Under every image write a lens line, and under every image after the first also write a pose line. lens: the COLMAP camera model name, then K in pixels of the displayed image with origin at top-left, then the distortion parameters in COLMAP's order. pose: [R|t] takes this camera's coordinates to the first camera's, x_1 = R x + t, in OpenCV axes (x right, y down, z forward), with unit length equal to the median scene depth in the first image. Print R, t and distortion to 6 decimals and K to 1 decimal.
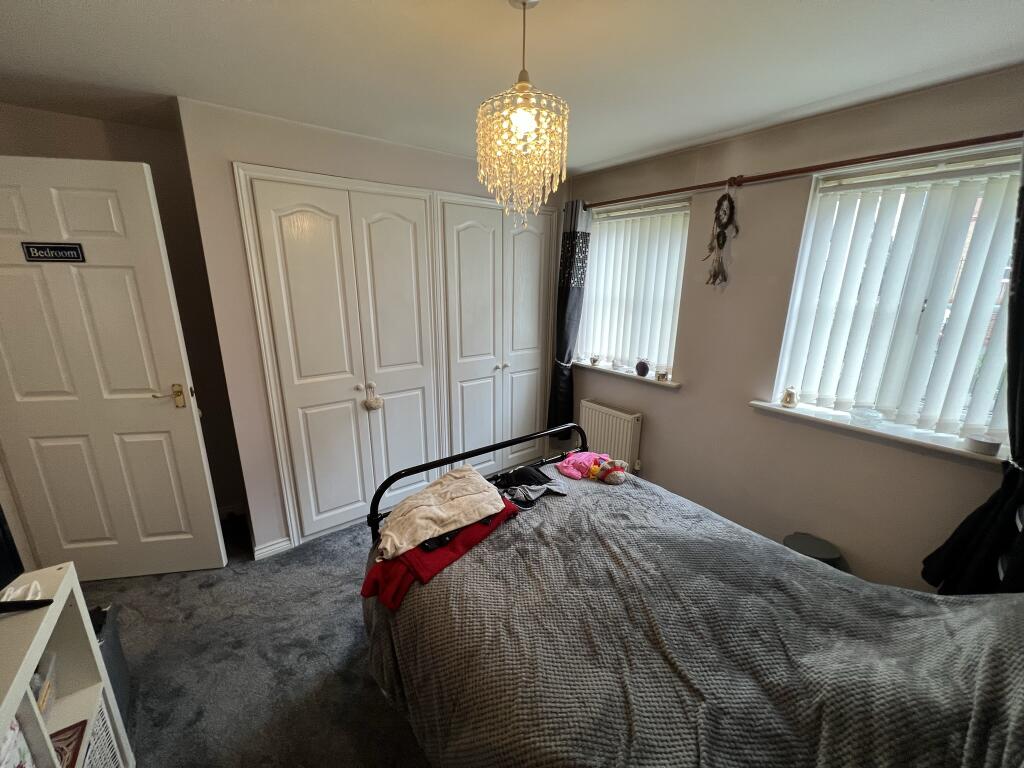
lens RADIAL K [[410.1, 0, 510.2], [0, 410.1, 385.3], [0, 0, 1]] dist [-0.000696, 0.000338]
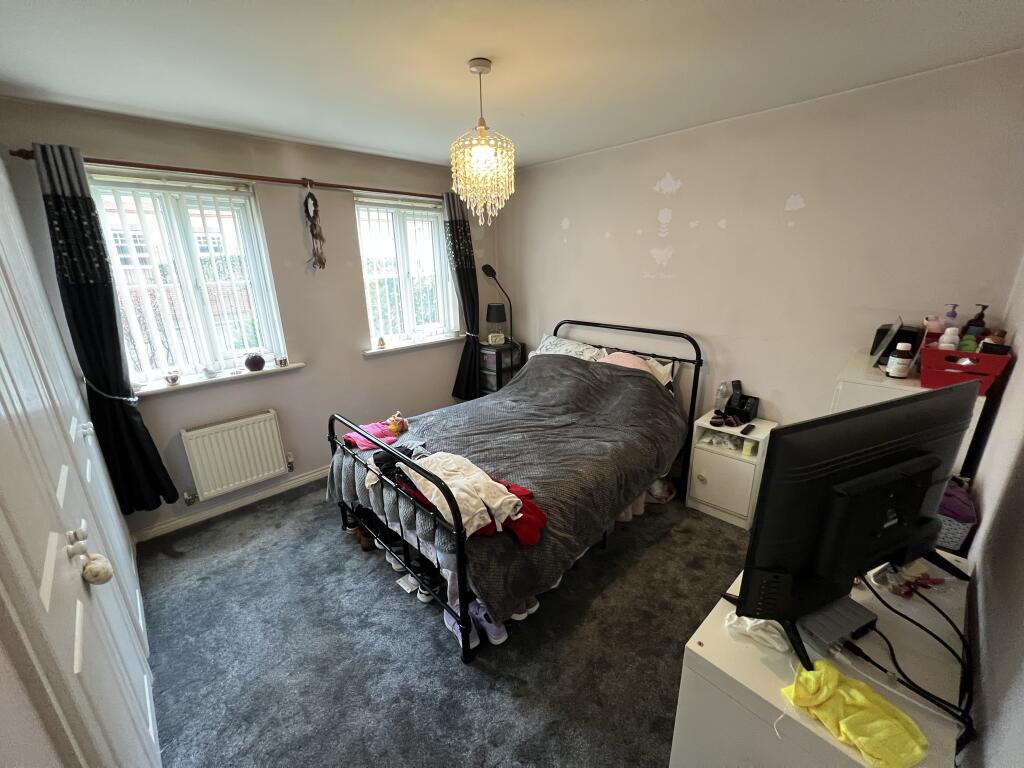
lens RADIAL K [[410.1, 0, 510.2], [0, 410.1, 385.3], [0, 0, 1]] dist [-0.000696, 0.000338]
pose [[-0.118880, -0.295293, 0.947982, -0.678163], [0.273474, 0.908087, 0.317160, -0.138323], [-0.954505, 0.296952, -0.027198, 0.508363]]
